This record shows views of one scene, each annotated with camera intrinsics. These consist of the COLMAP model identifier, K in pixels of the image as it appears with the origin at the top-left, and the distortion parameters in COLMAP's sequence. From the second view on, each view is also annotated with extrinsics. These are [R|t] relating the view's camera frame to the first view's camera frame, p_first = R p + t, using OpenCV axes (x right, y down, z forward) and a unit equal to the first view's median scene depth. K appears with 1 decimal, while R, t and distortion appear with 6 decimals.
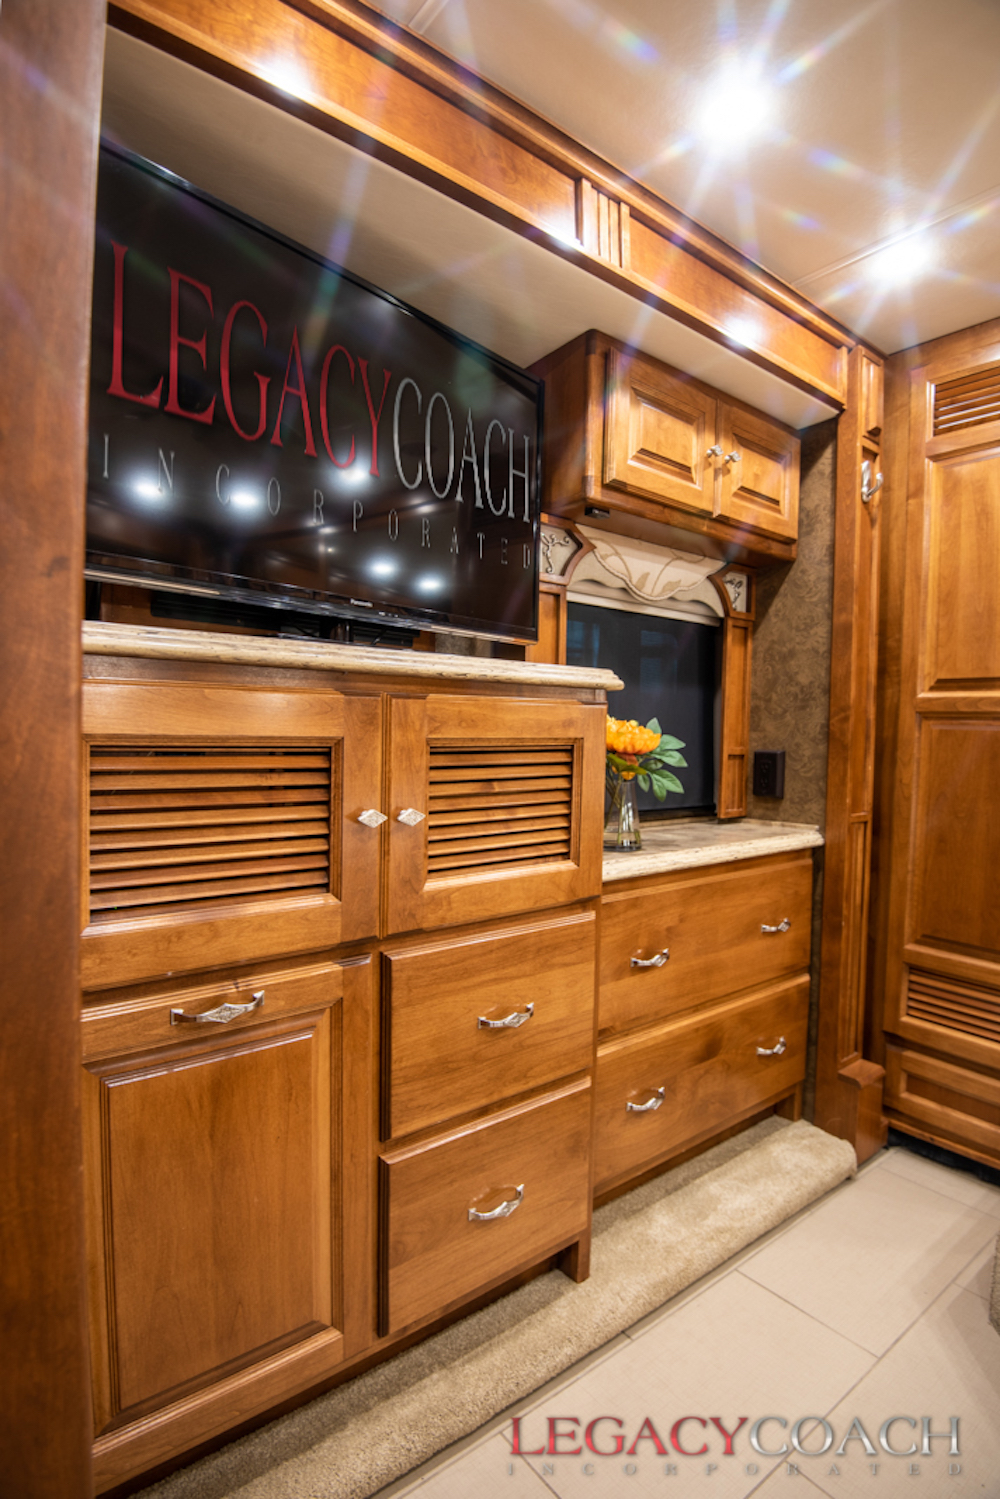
lens RADIAL K [[706.0, 0, 541.8], [0, 706.0, 753.1], [0, 0, 1]] dist [-0.006432, -0.020462]
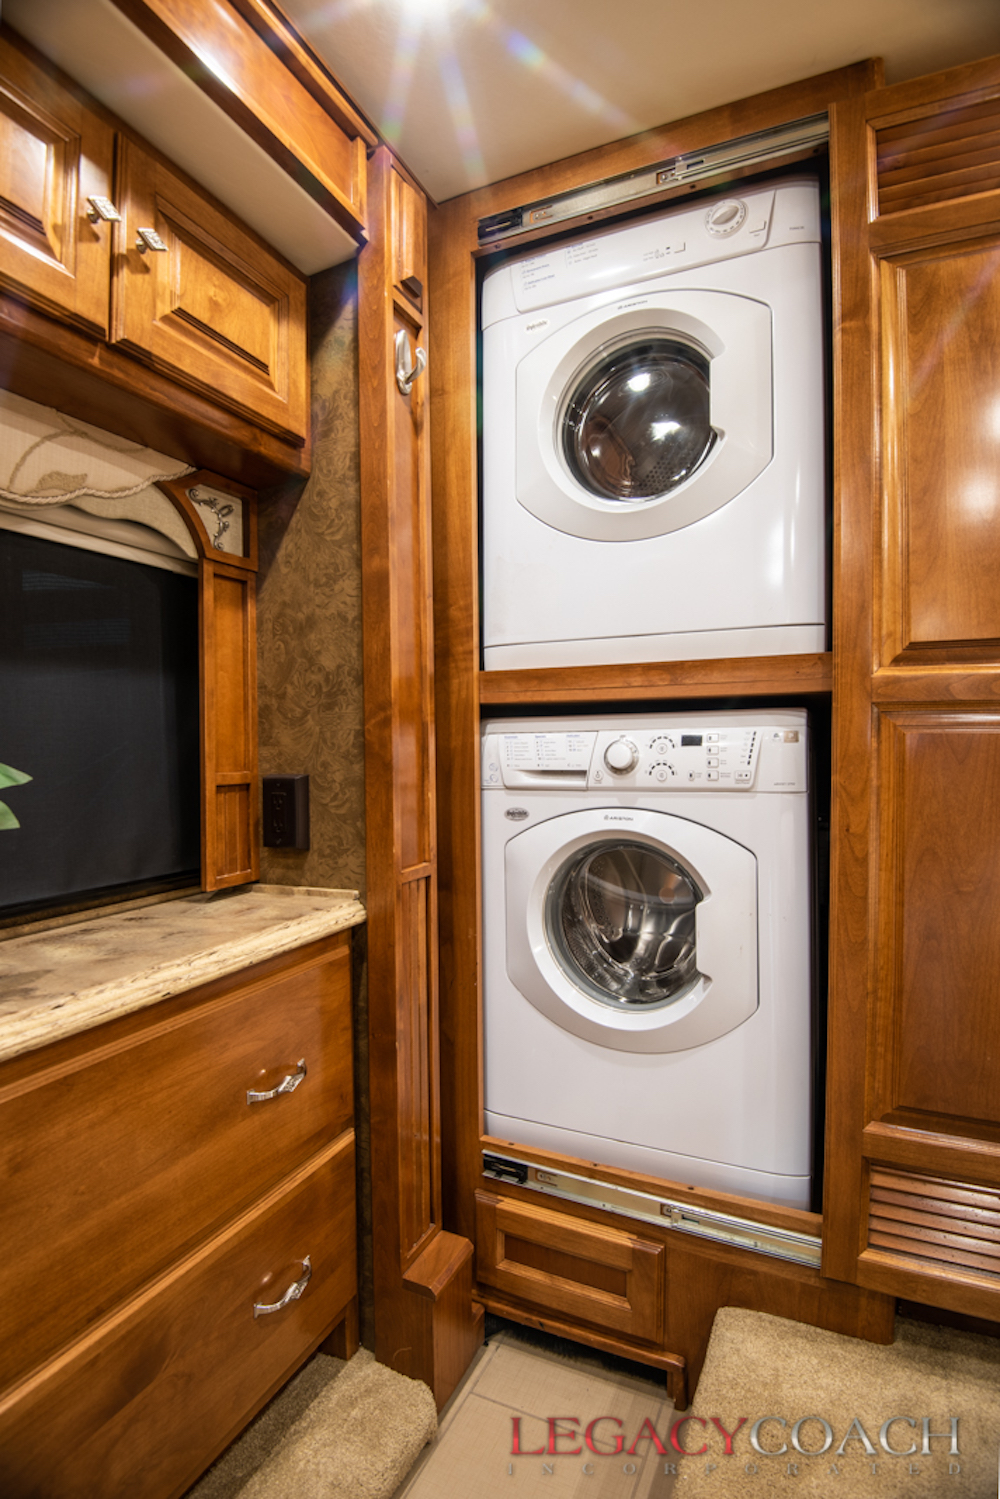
lens RADIAL K [[706.0, 0, 541.8], [0, 706.0, 753.1], [0, 0, 1]] dist [-0.006432, -0.020462]
pose [[0.876252, -0.037060, 0.480426, 0.235029], [0.046417, 0.998893, -0.007607, -0.008551], [-0.479612, 0.028966, 0.877002, 0.355585]]
